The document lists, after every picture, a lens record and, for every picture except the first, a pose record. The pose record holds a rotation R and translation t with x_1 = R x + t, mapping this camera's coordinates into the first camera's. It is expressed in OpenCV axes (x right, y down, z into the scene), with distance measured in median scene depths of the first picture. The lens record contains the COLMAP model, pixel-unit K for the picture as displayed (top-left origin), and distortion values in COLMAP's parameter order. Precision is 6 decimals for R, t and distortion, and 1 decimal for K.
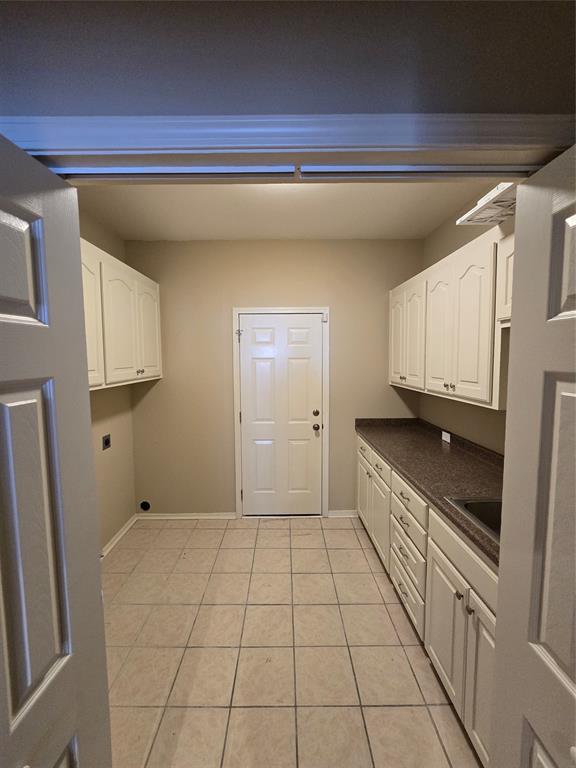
lens RADIAL K [[312.7, 0, 285.2], [0, 312.7, 382.1], [0, 0, 1]] dist [-0.006640, 0.000703]
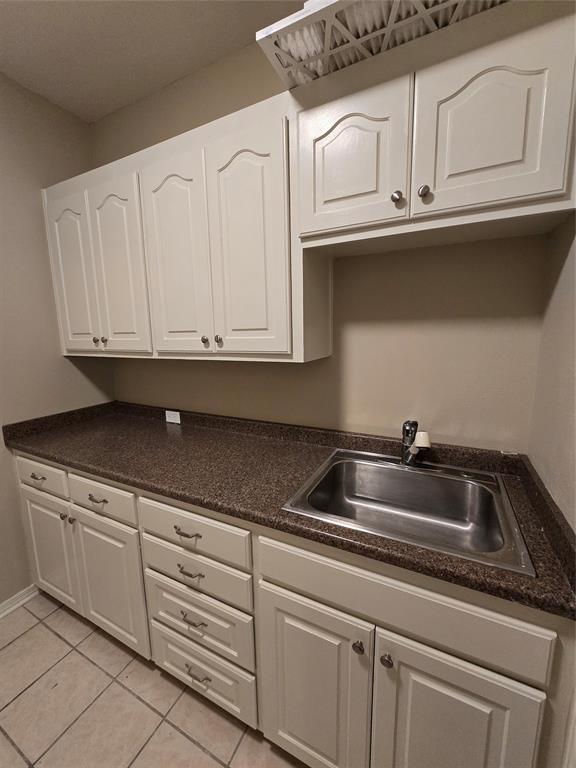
lens RADIAL K [[312.7, 0, 288.3], [0, 312.7, 379.2], [0, 0, 1]] dist [-0.006640, 0.000703]
pose [[0.461562, -0.135848, 0.876645, 0.001410], [0.081163, 0.990527, 0.110762, 0.025759], [-0.883387, 0.020027, 0.468216, 0.407267]]
